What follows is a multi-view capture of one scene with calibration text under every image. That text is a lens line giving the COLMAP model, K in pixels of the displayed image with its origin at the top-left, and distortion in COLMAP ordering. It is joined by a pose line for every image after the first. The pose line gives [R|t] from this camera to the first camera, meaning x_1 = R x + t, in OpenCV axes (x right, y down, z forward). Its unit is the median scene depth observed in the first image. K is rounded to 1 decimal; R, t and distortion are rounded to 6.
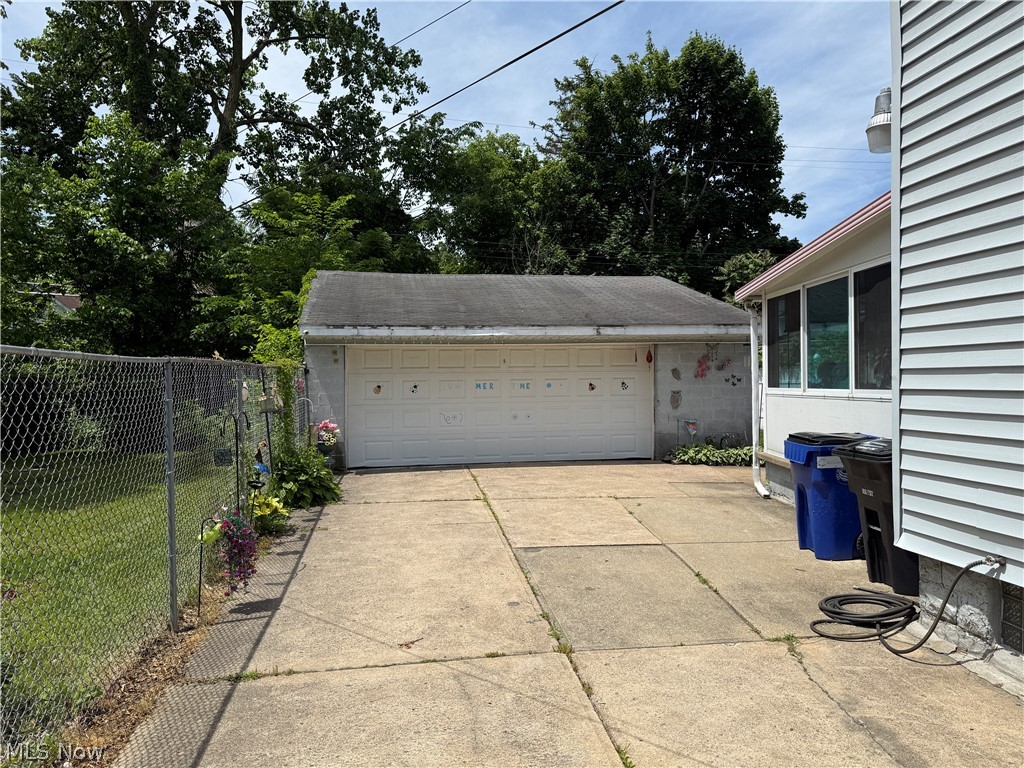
lens RADIAL K [[704.3, 0, 512.0], [0, 704.3, 384.0], [0, 0, 1]] dist [0.003573, 0.001719]
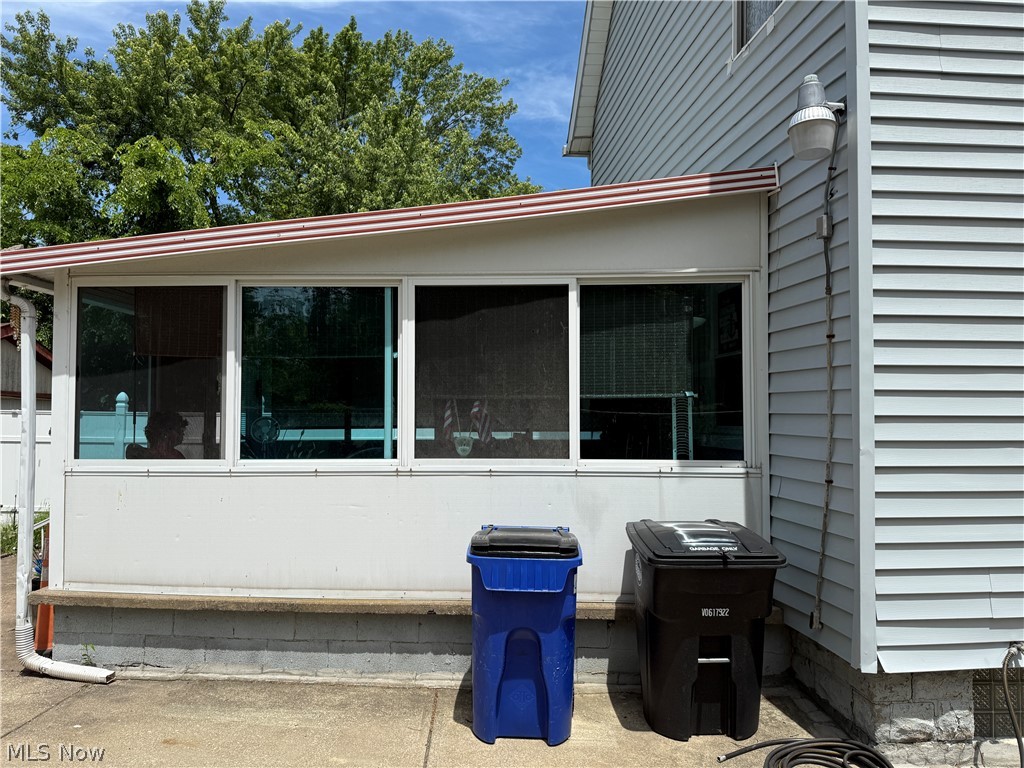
lens RADIAL K [[704.3, 0, 512.0], [0, 704.3, 384.0], [0, 0, 1]] dist [0.003573, 0.001719]
pose [[0.088746, 0.069283, 0.993642, -0.188231], [0.008078, 0.997495, -0.070273, -0.016772], [-0.996022, 0.014264, 0.087964, 0.990343]]
